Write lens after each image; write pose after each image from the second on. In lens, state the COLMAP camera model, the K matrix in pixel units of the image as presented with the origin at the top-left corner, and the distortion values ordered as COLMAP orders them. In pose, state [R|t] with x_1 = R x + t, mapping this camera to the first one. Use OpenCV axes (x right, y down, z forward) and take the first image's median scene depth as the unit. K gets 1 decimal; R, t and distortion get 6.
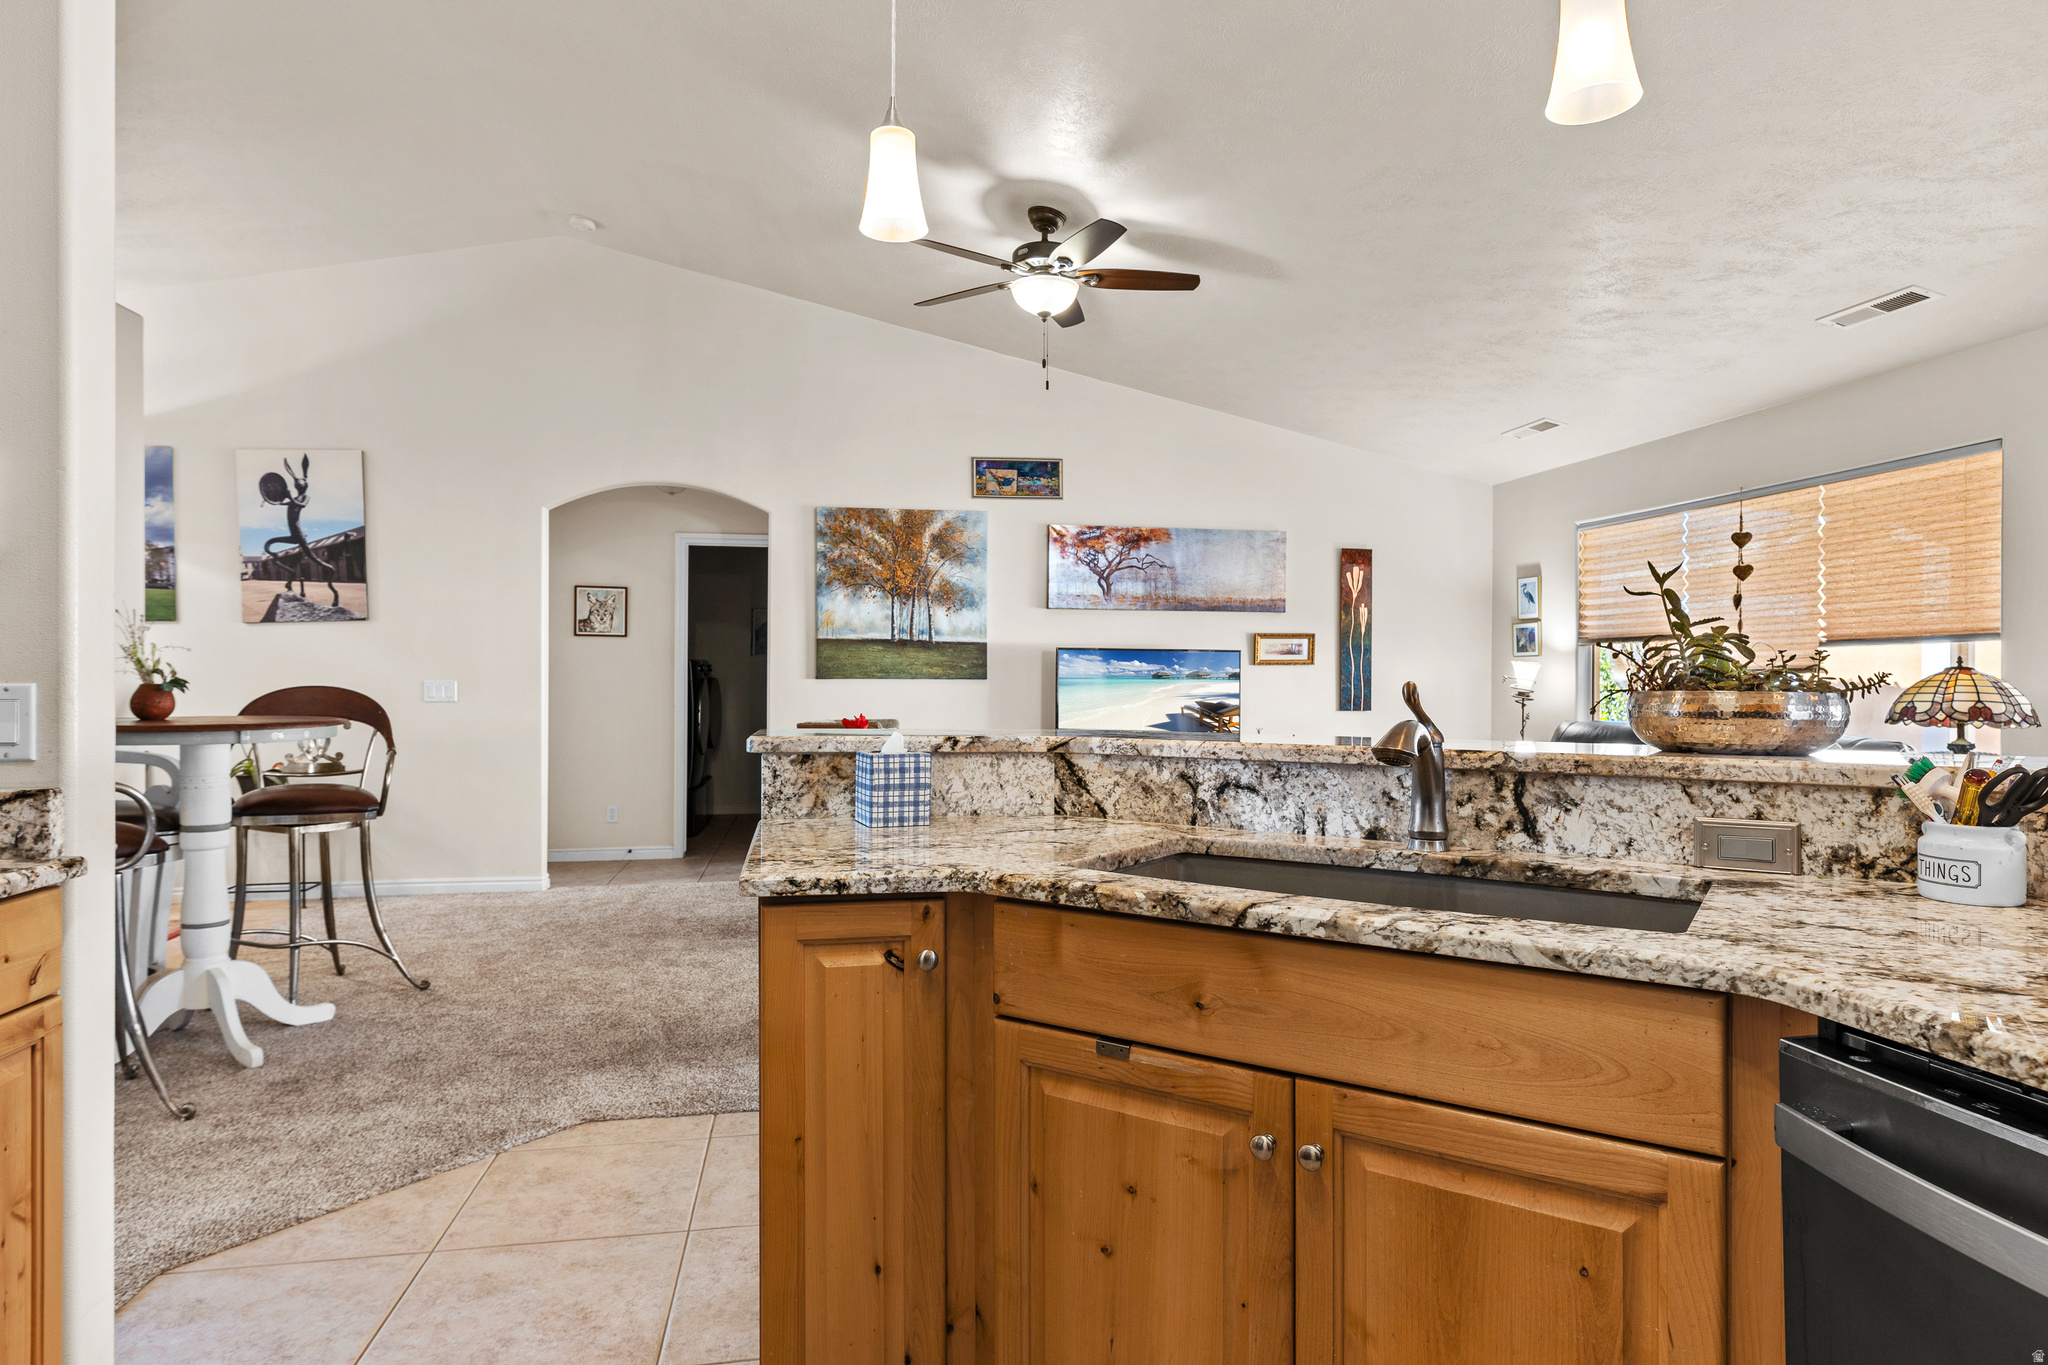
lens RADIAL K [[1200.8, 0, 1022.4], [0, 1200.8, 694.5], [0, 0, 1]] dist [0.002904, 0.001543]
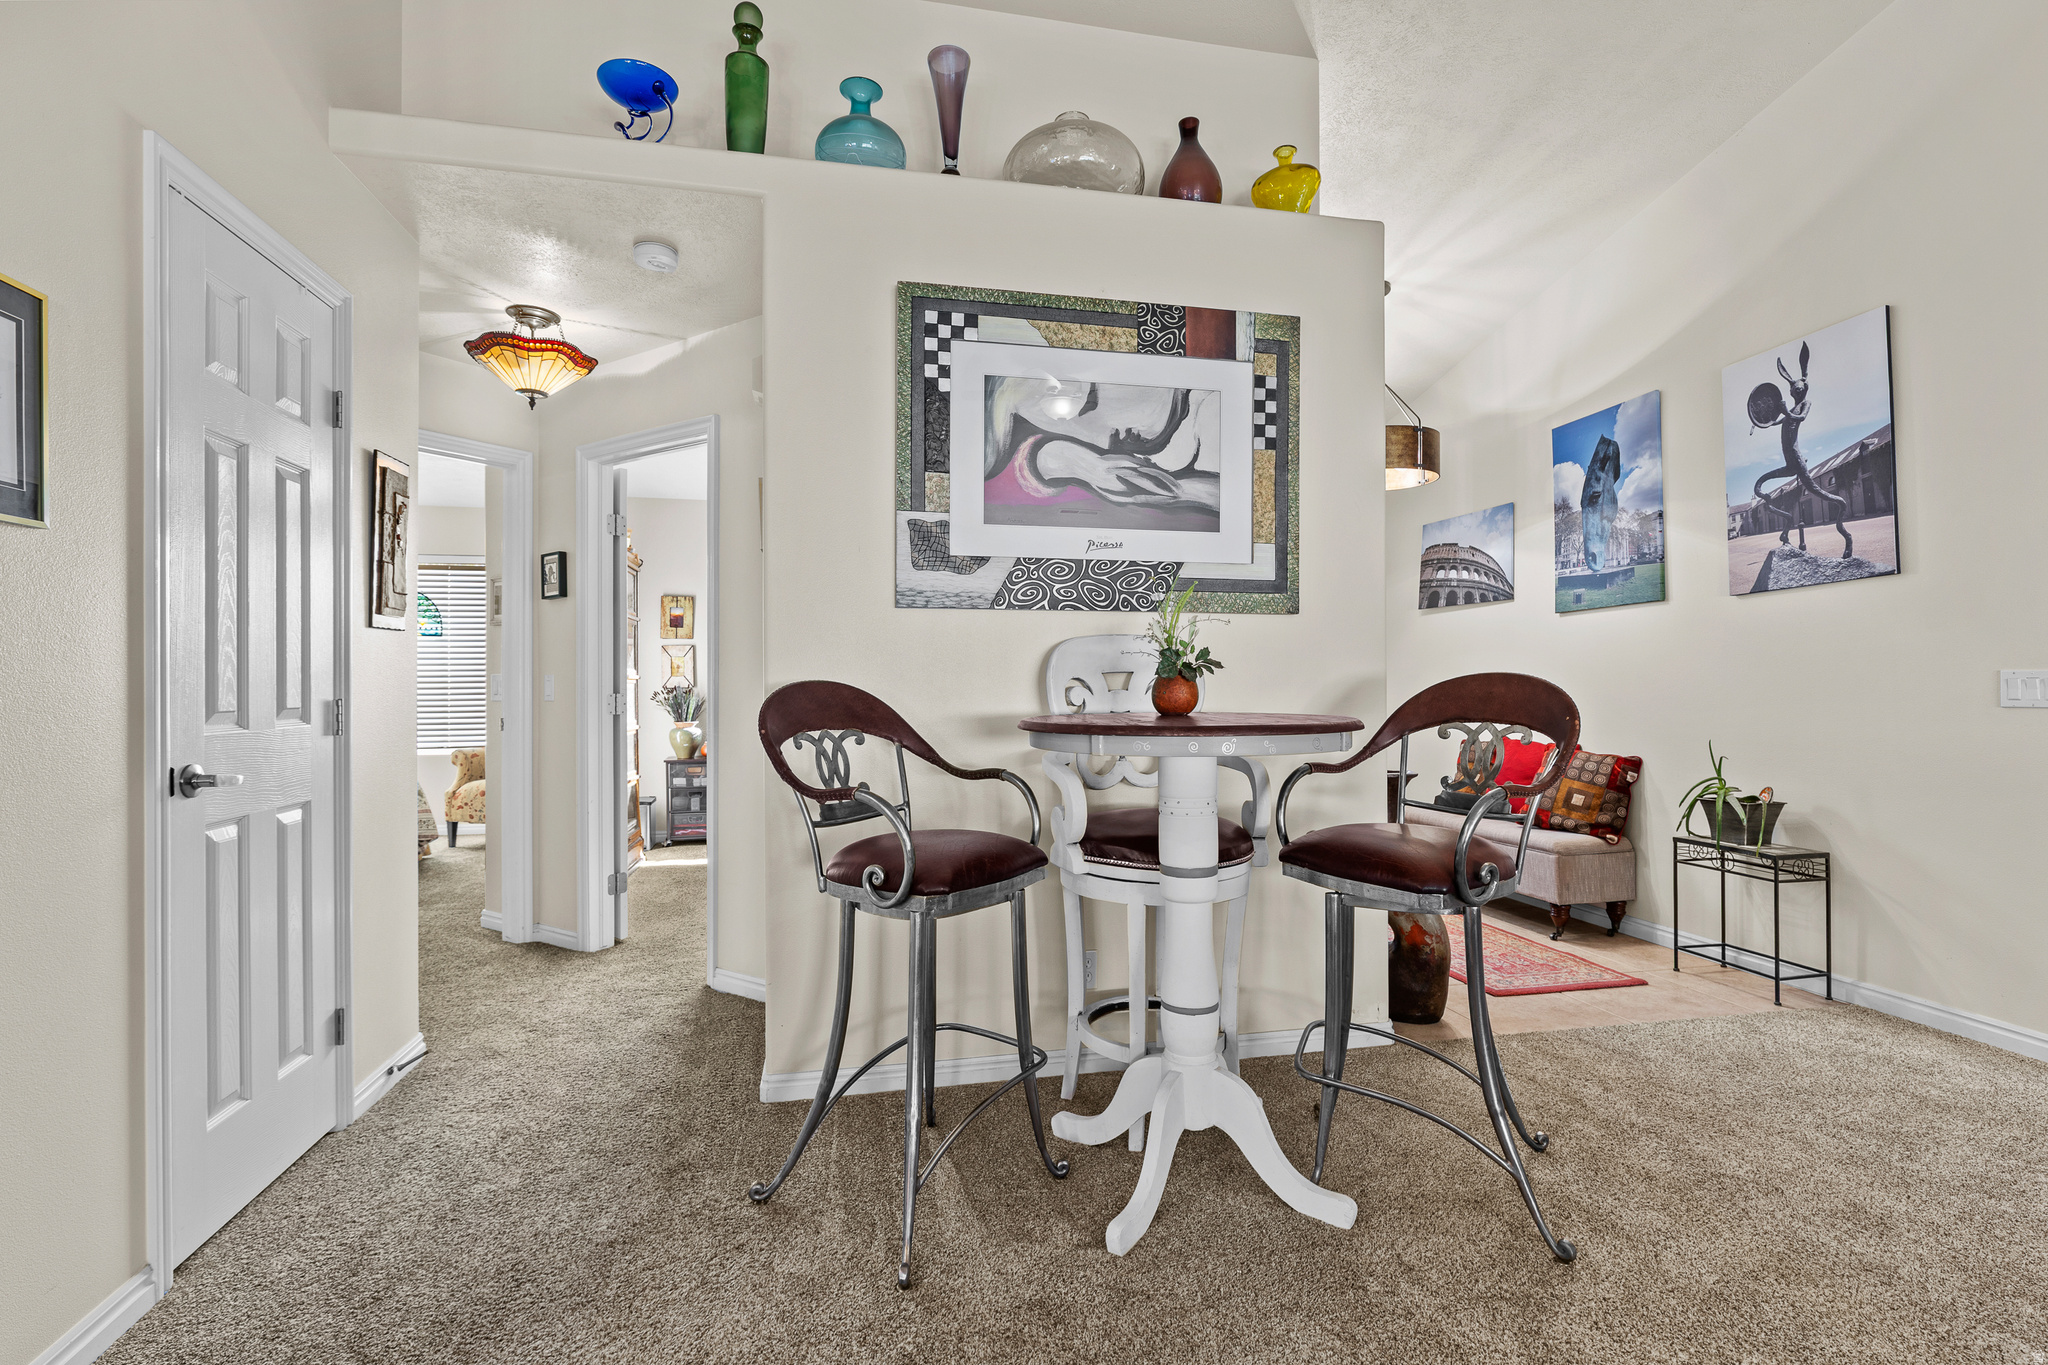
lens RADIAL K [[964.6, 0, 1024.0], [0, 964.6, 682.5], [0, 0, 1]] dist [-0.002988, -0.000666]
pose [[0.042830, -0.001787, -0.999081, -0.065775], [-0.009482, 0.999953, -0.002195, 0.000195], [0.999037, 0.009567, 0.042811, 0.531870]]
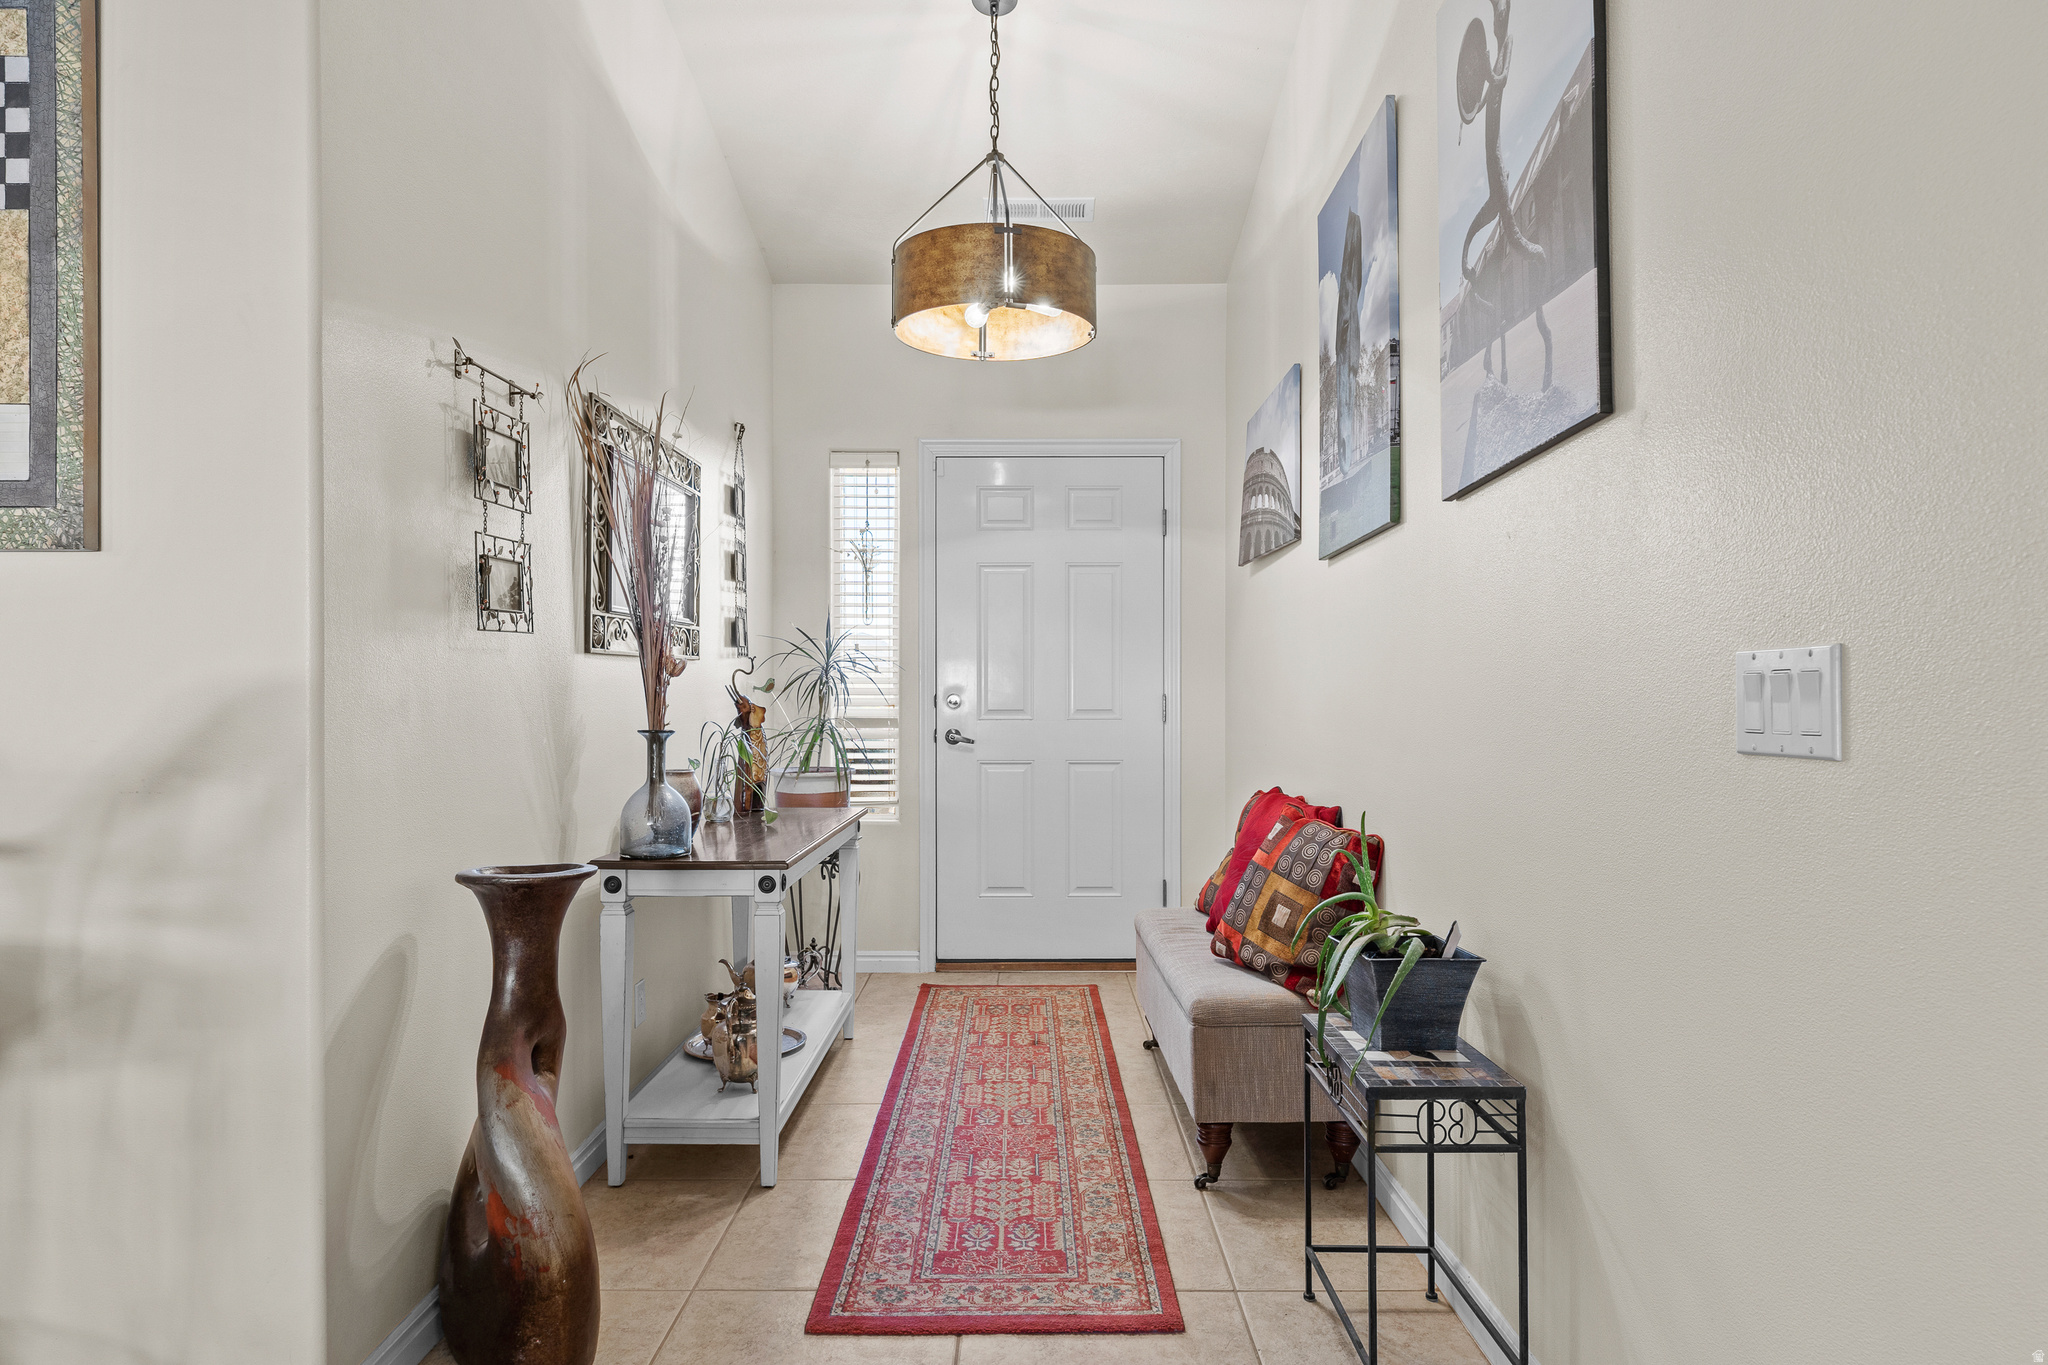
lens RADIAL K [[1200.8, 0, 1022.4], [0, 1200.8, 694.5], [0, 0, 1]] dist [0.002904, 0.001543]
pose [[-0.167159, 0.000475, -0.985930, -0.281493], [-0.005293, 0.999985, 0.001379, -0.003108], [0.985916, 0.005449, -0.167154, 0.934248]]
